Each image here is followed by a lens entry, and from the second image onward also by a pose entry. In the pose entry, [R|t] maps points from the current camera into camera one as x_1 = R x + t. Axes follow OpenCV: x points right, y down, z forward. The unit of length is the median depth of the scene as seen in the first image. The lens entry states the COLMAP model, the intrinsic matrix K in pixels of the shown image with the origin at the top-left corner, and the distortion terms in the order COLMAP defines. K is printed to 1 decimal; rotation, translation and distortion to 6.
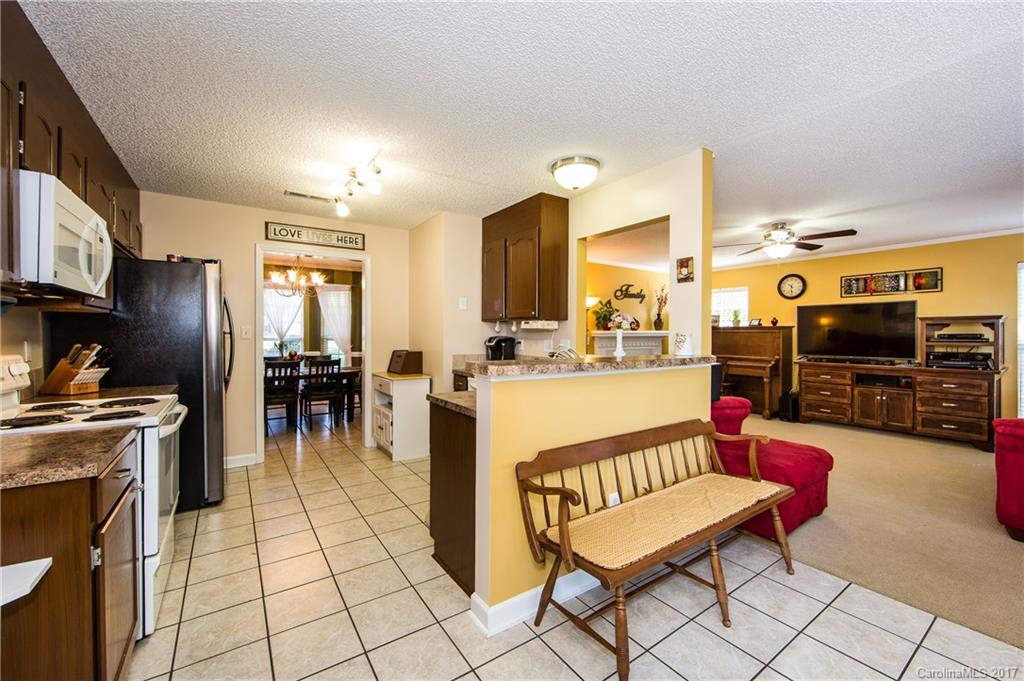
lens RADIAL K [[408.1, 0, 517.1], [0, 408.1, 335.1], [0, 0, 1]] dist [-0.008162, -0.000511]
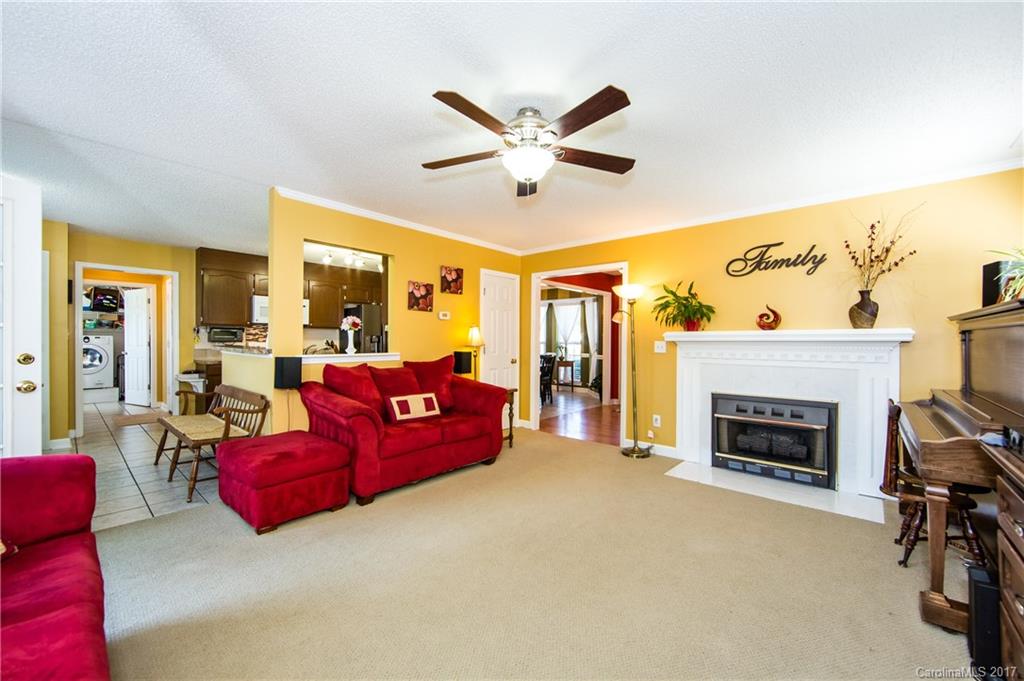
lens RADIAL K [[408.1, 0, 516.4], [0, 408.1, 341.6], [0, 0, 1]] dist [-0.008162, -0.000511]
pose [[0.227301, 0.003397, -0.973819, 1.148371], [-0.009880, 0.999950, 0.001182, 0.010323], [0.973774, 0.009352, 0.227323, 0.888868]]
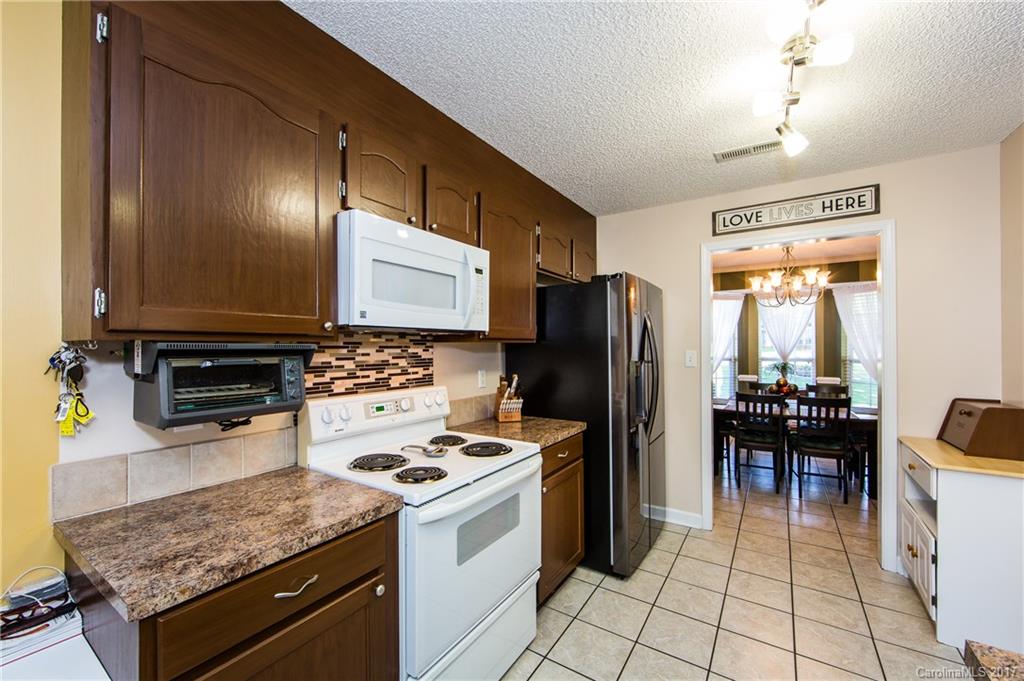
lens RADIAL K [[408.1, 0, 512.5], [0, 408.1, 344.7], [0, 0, 1]] dist [-0.008162, -0.000511]
pose [[0.369276, -0.007017, -0.929293, -0.047860], [0.001106, 0.999974, -0.007112, -0.024929], [0.929319, 0.001598, 0.369274, 0.335824]]
